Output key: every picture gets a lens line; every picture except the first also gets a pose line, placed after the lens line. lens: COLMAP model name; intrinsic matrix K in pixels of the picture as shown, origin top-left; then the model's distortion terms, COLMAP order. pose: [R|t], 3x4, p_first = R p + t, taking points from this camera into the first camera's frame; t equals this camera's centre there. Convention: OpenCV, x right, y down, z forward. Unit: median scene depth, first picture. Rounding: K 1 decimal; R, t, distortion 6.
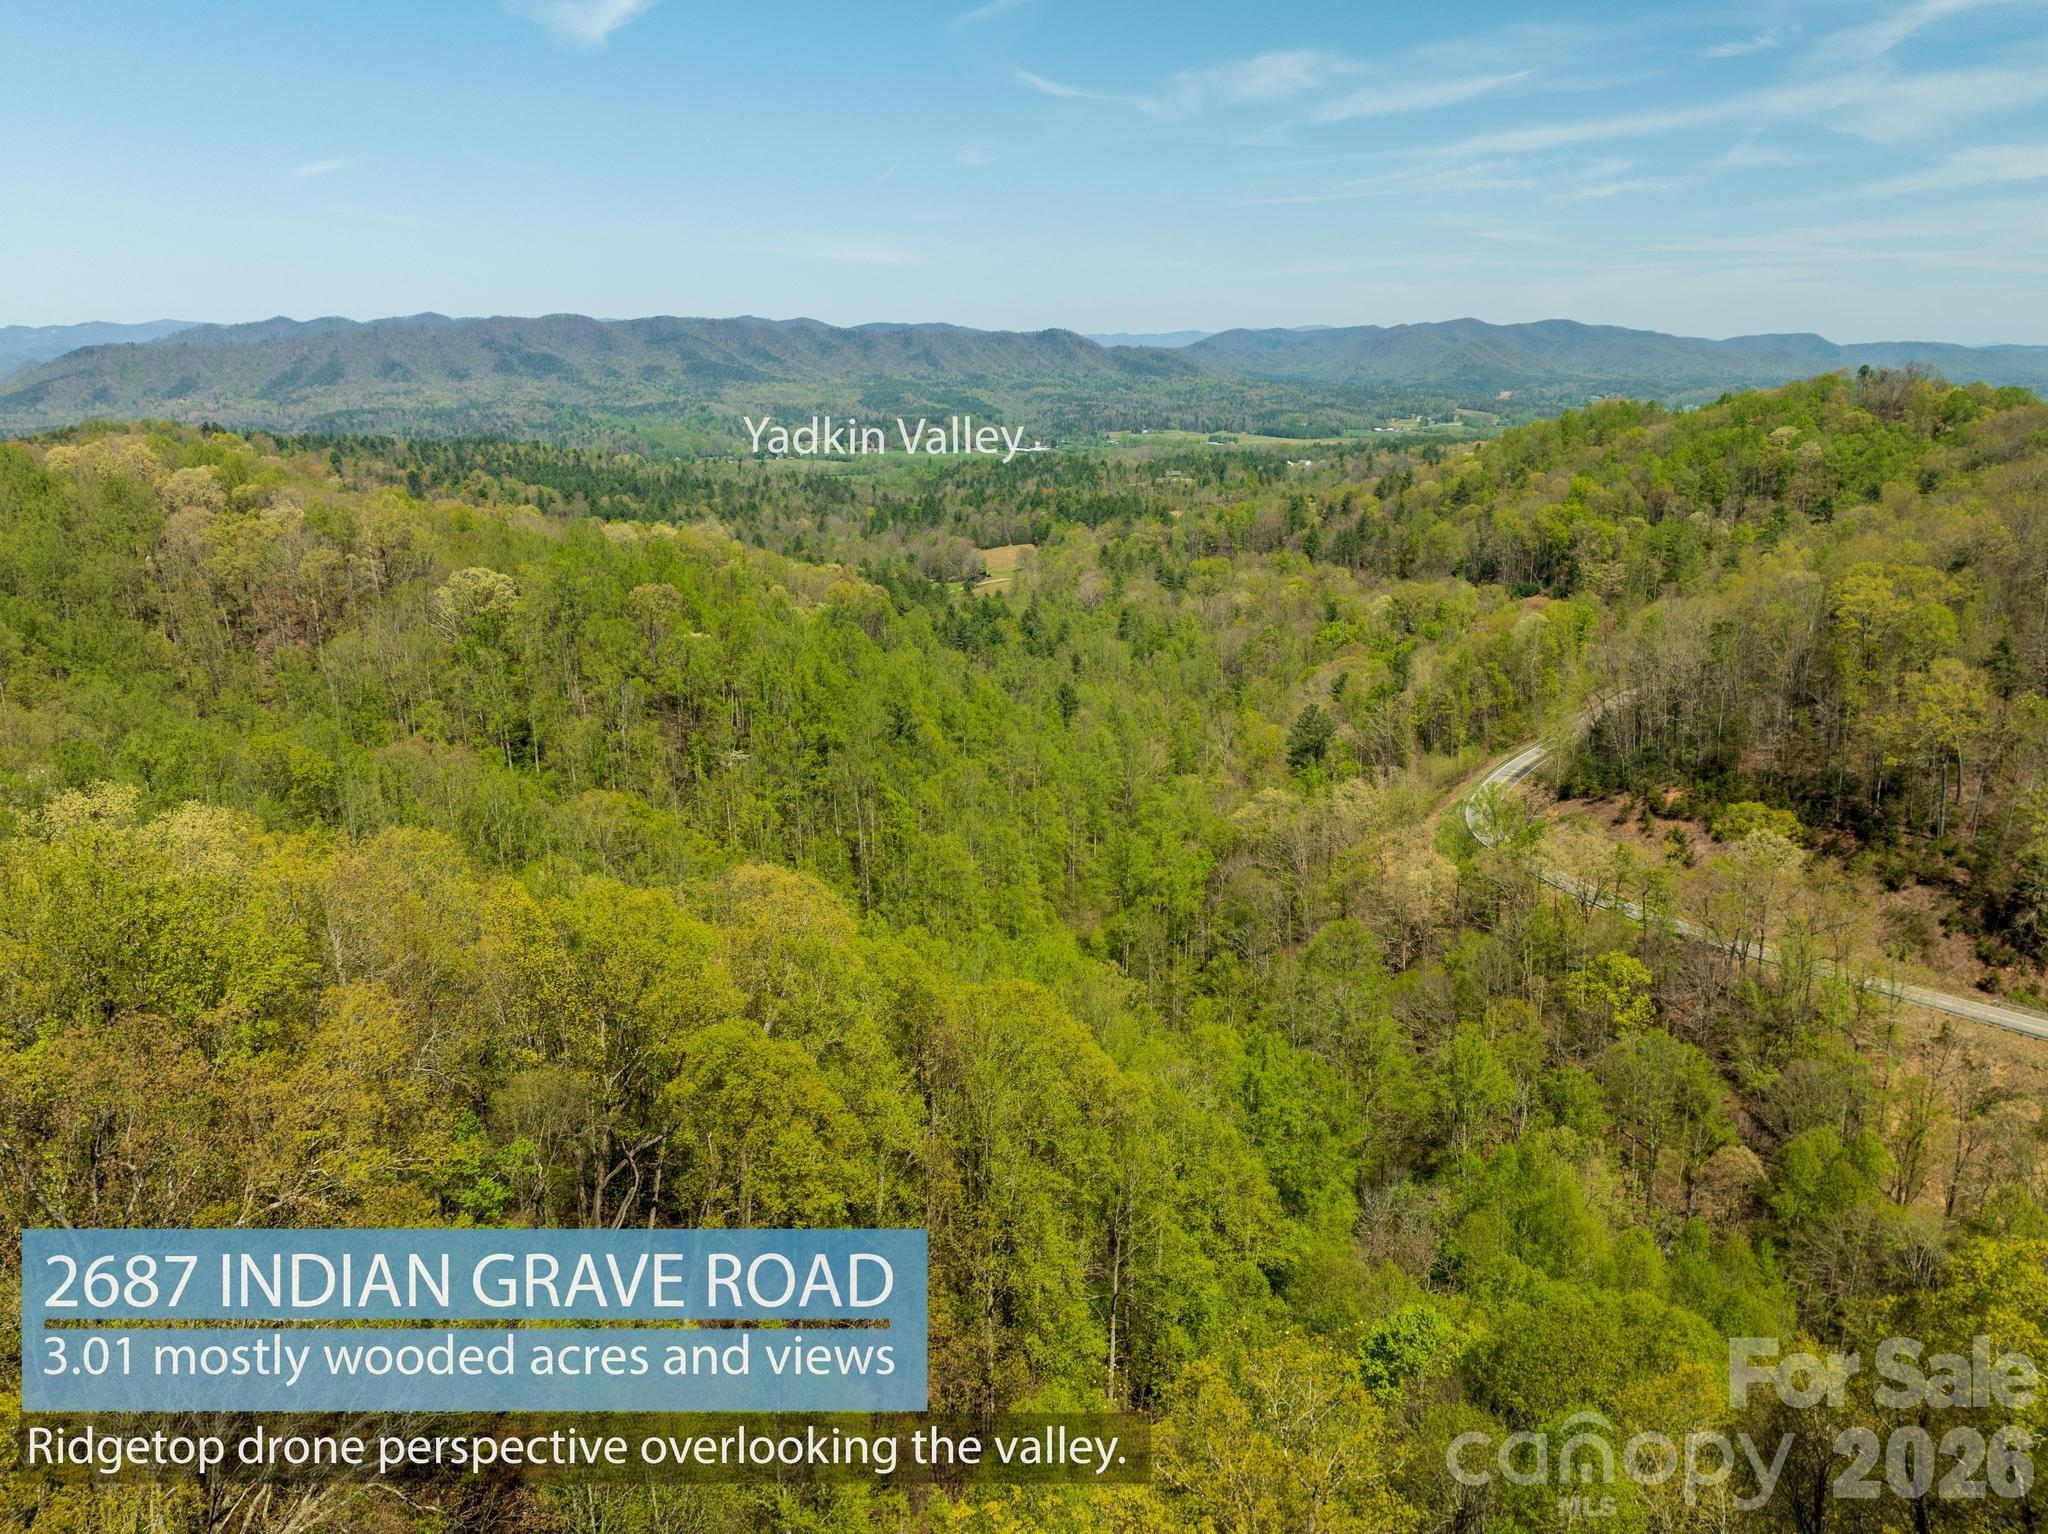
lens RADIAL K [[1457.2, 0, 1028.6], [0, 1457.2, 730.3], [0, 0, 1]] dist [-0.031987, -0.004385]
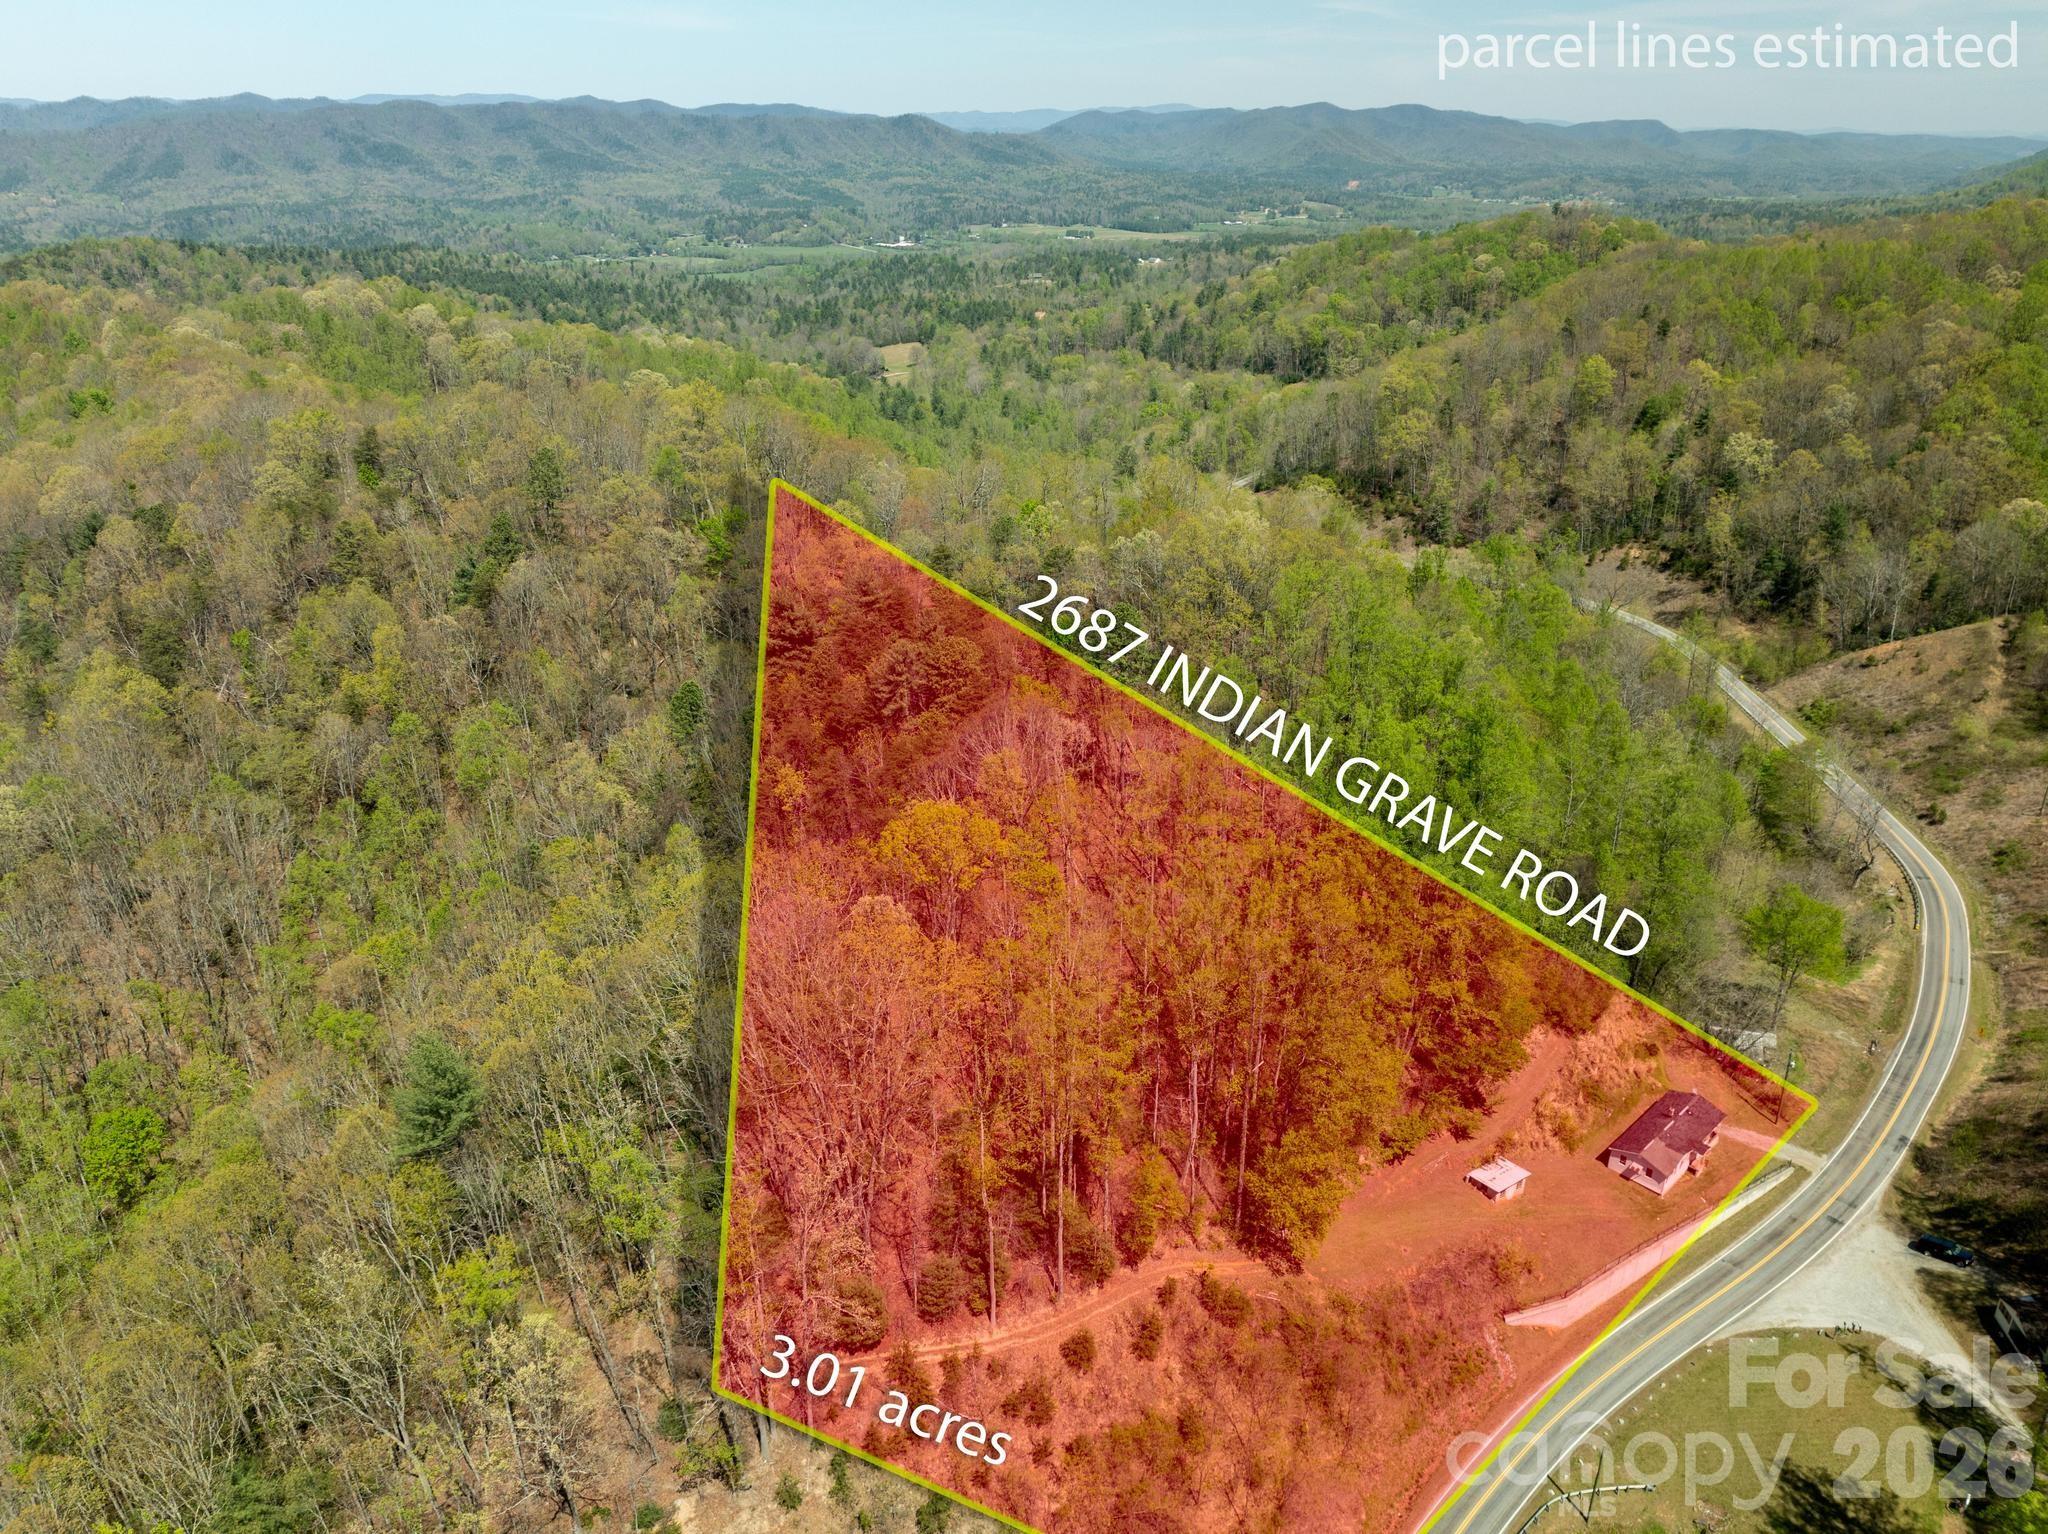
lens RADIAL K [[1457.2, 0, 1028.6], [0, 1457.2, 730.3], [0, 0, 1]] dist [-0.031987, -0.004385]
pose [[0.995358, -0.031185, 0.091050, -0.027983], [0.018300, 0.990114, 0.139069, 0.023238], [-0.094487, -0.136757, 0.986088, -0.232074]]
